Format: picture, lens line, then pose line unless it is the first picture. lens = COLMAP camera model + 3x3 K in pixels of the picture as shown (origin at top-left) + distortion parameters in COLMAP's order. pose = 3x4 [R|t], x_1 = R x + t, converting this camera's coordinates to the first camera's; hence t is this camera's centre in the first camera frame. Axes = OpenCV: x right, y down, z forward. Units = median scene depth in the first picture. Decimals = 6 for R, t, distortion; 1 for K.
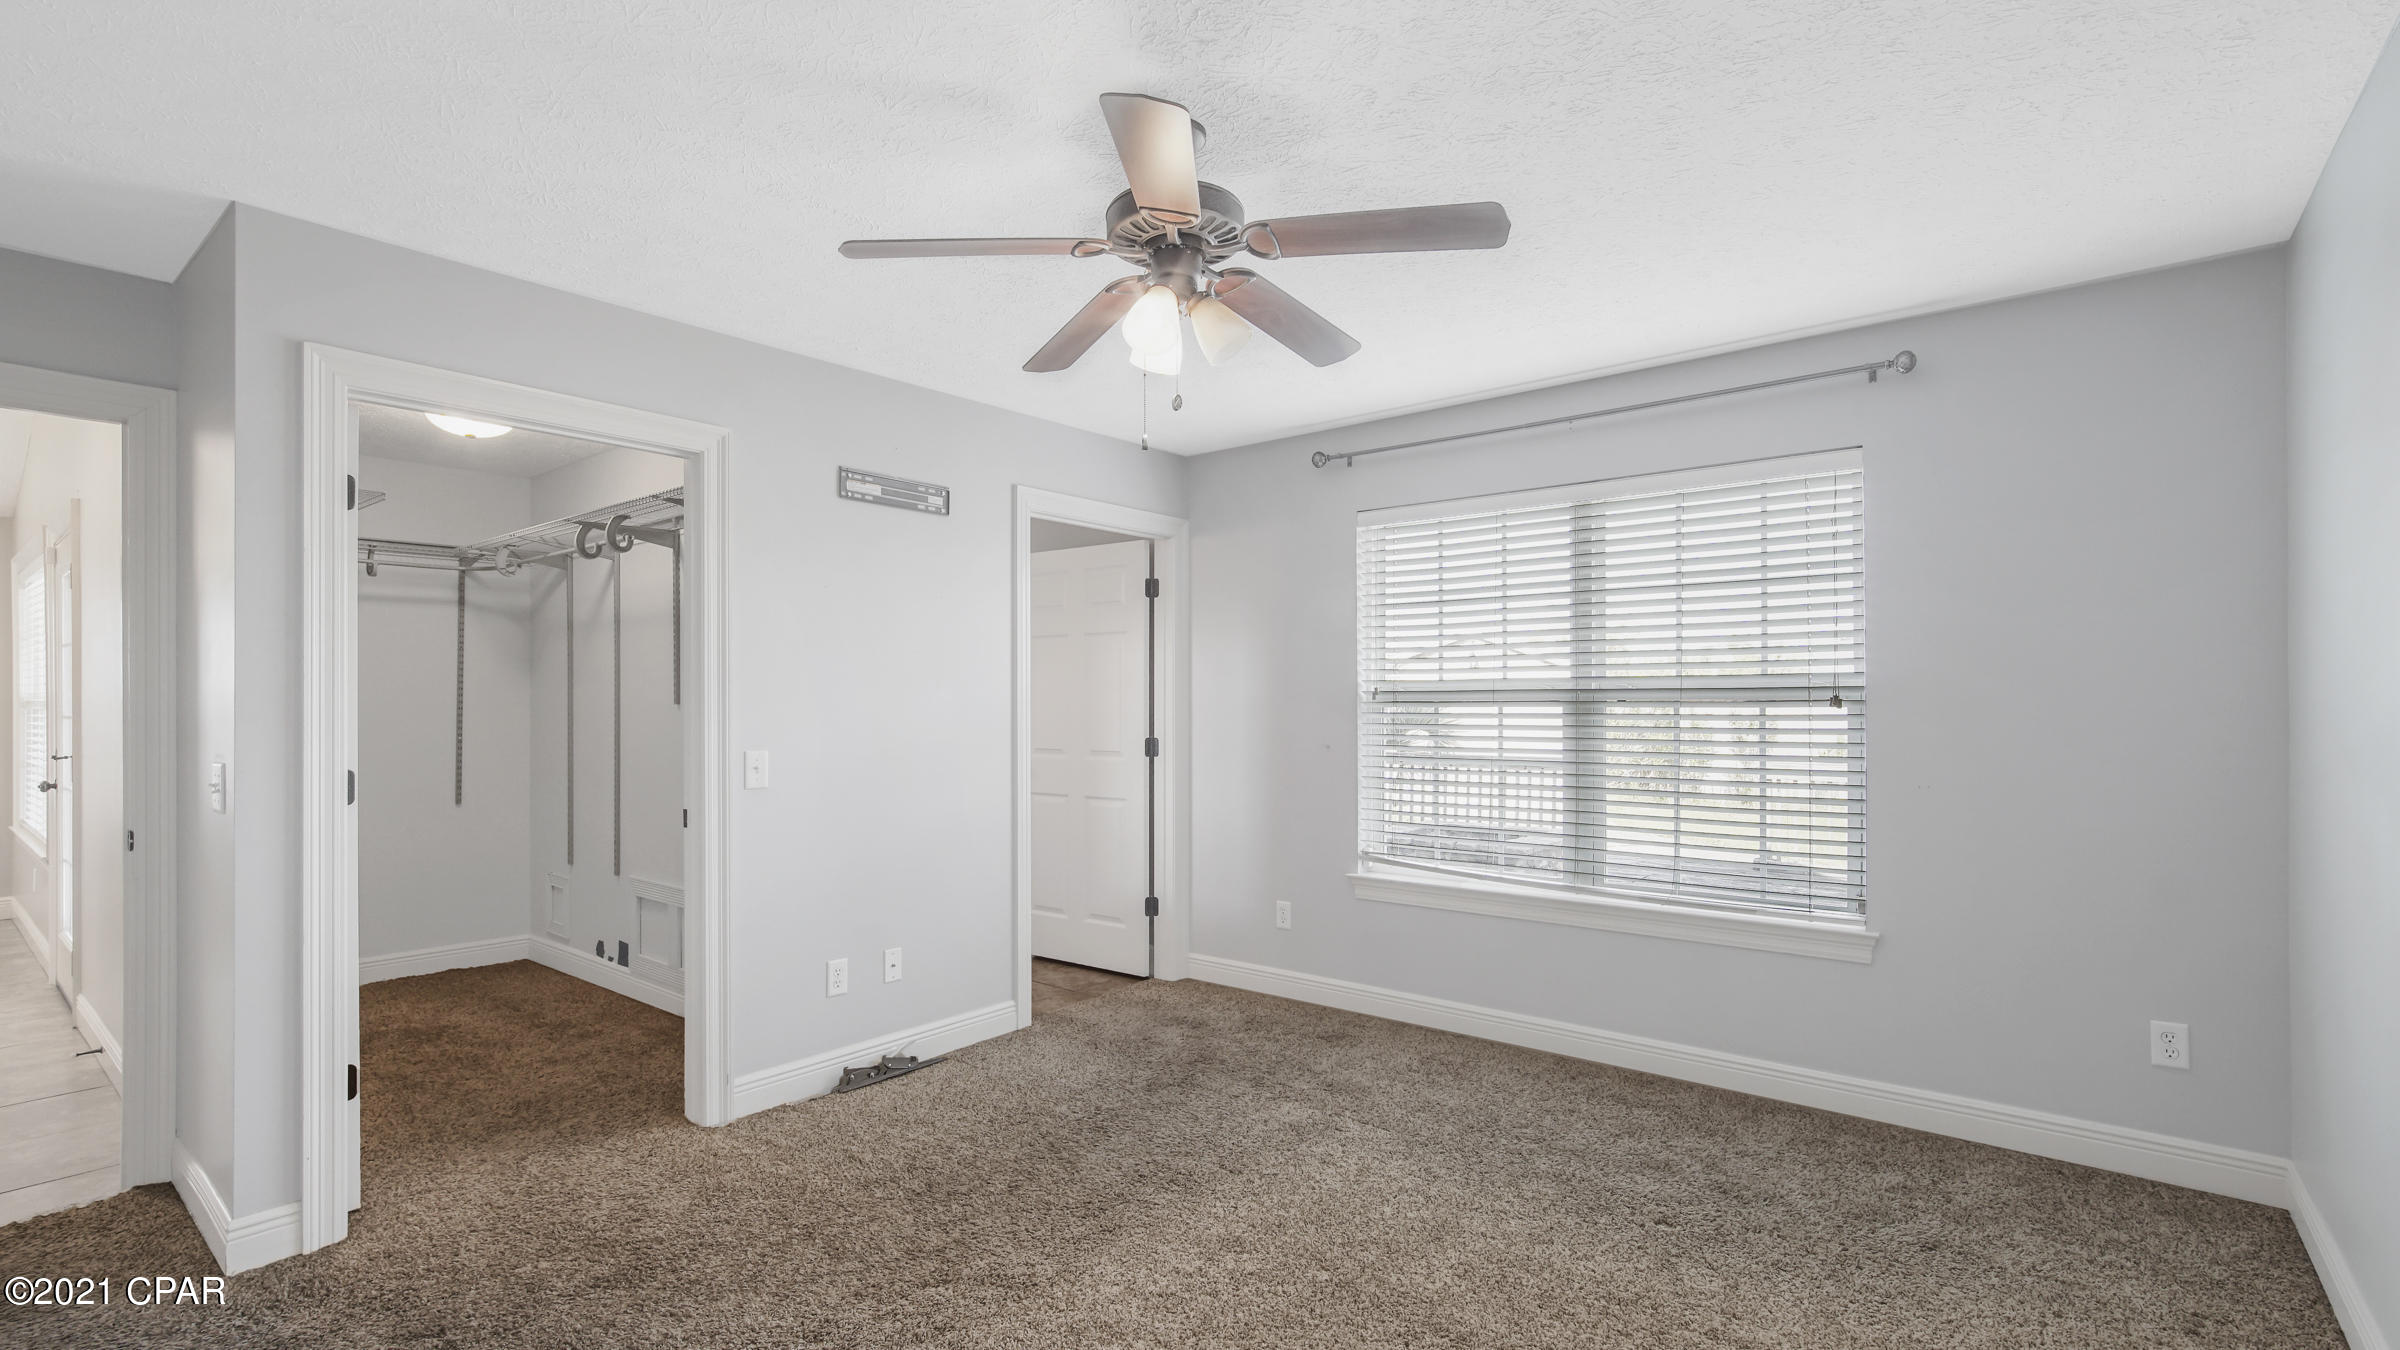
lens RADIAL K [[1082.6, 0, 1194.1], [0, 1082.6, 692.3], [0, 0, 1]] dist [-0.009137, 0.004540]
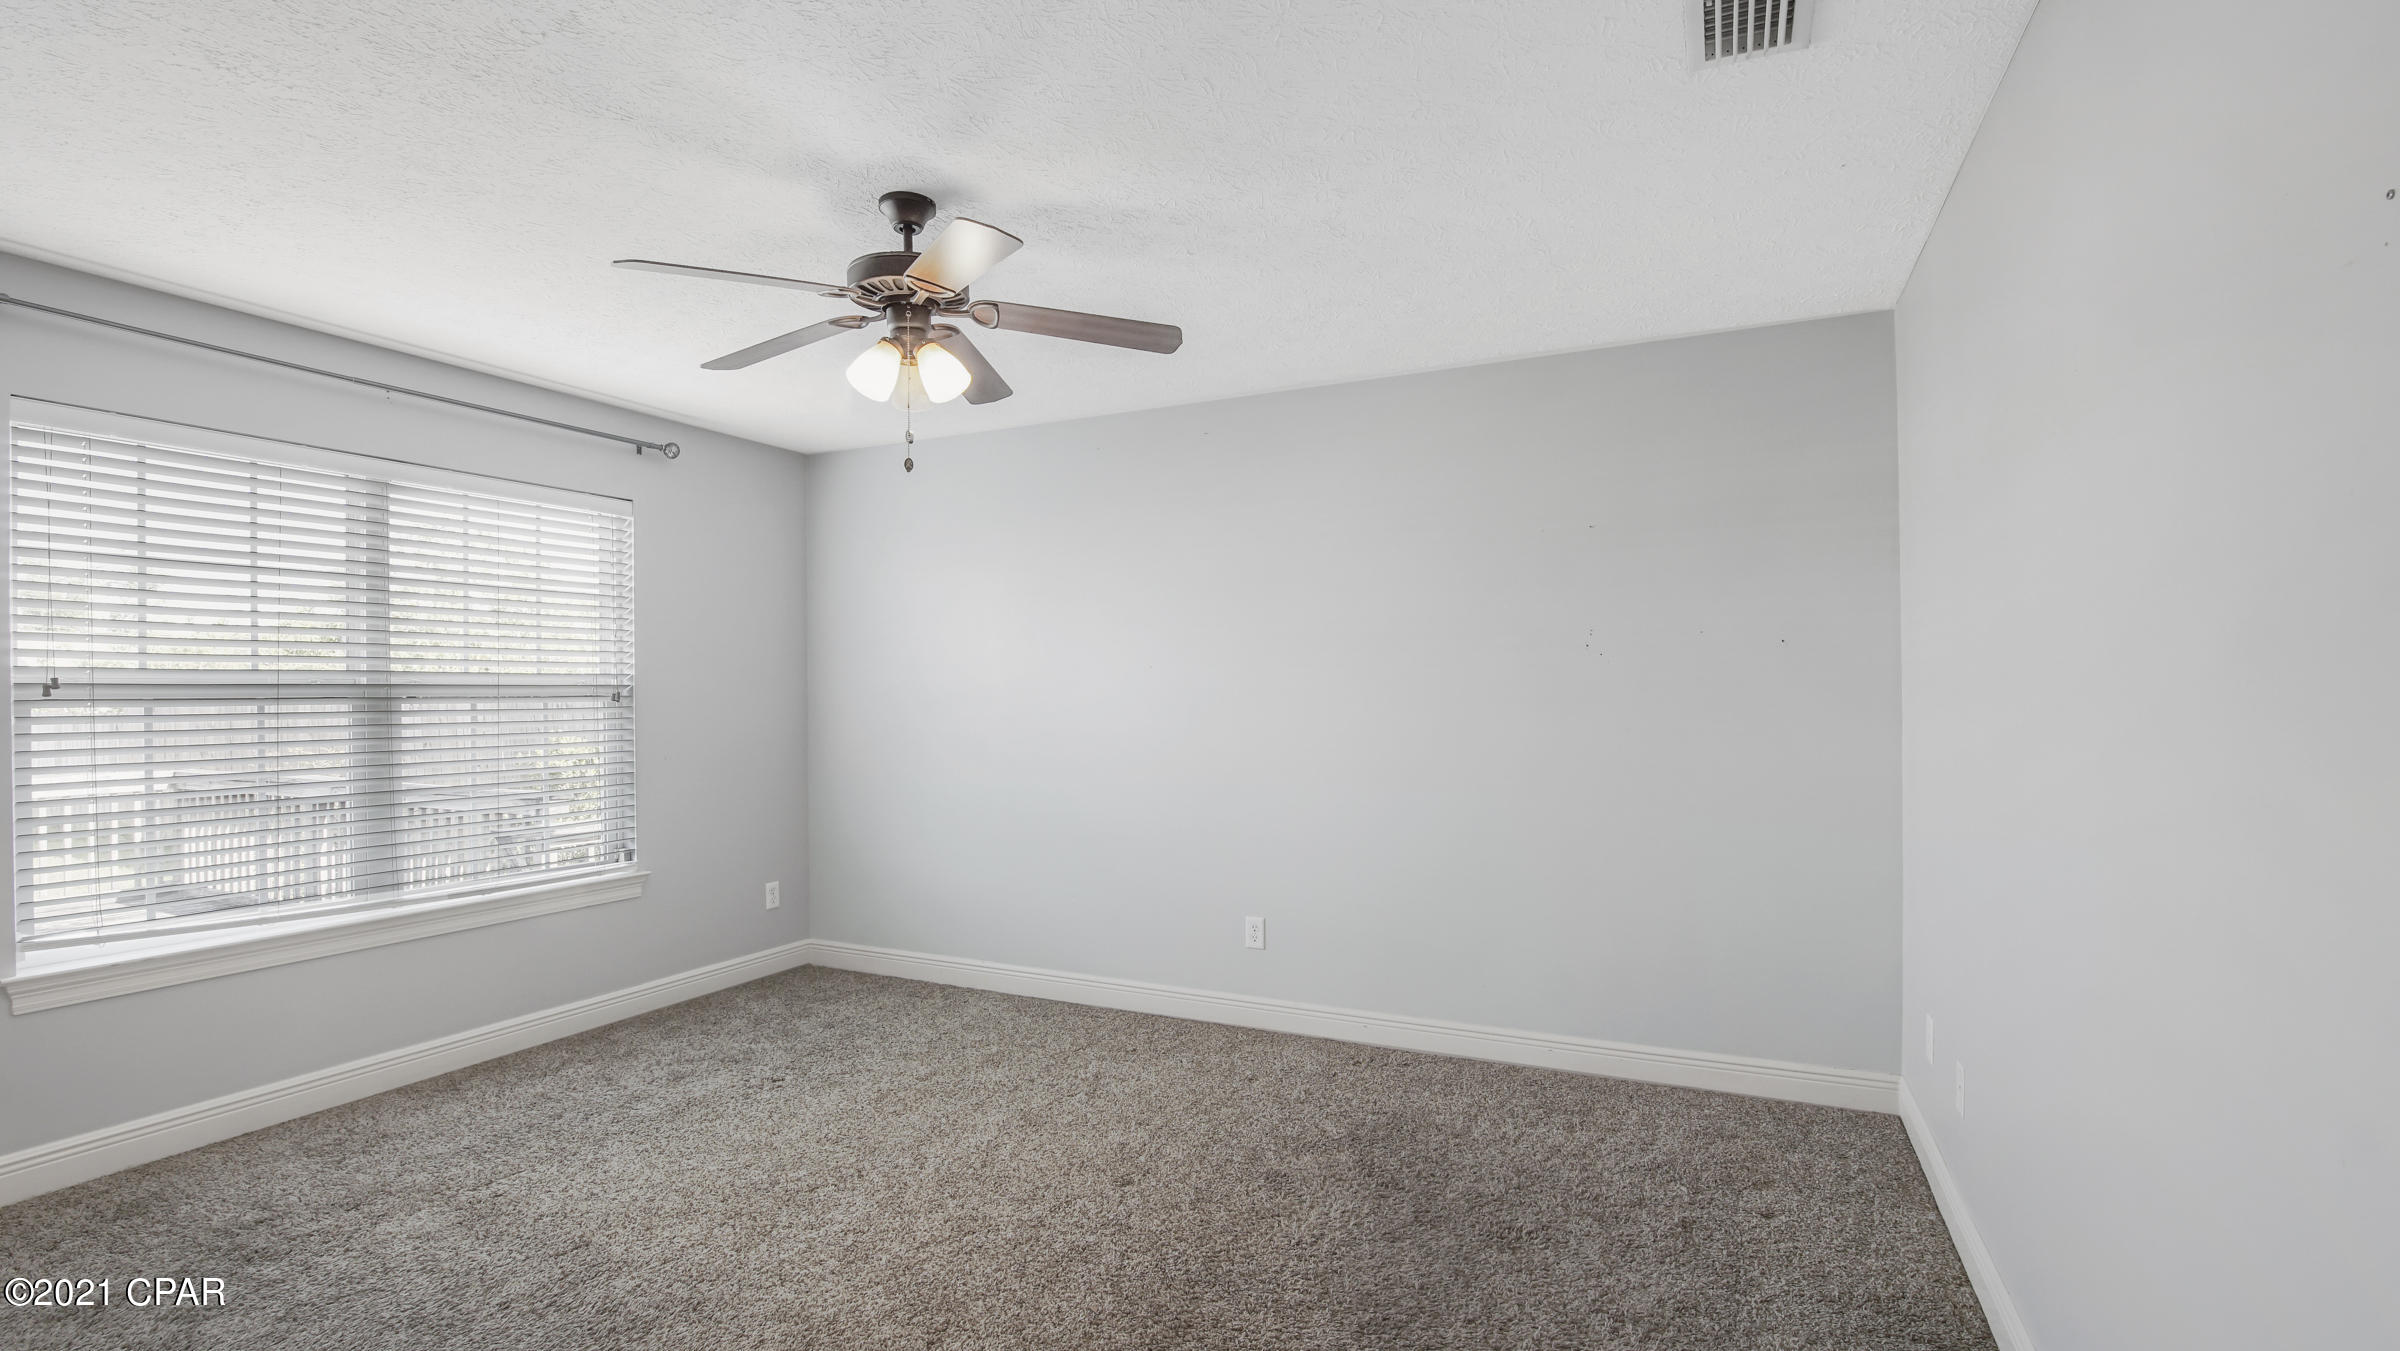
lens RADIAL K [[1082.6, 0, 1194.1], [0, 1082.6, 692.8], [0, 0, 1]] dist [-0.009137, 0.004540]
pose [[-0.230318, 0.005348, 0.973101, -0.761874], [-0.001676, 0.999981, -0.005892, 0.009435], [-0.973114, -0.002988, -0.230305, 0.606883]]
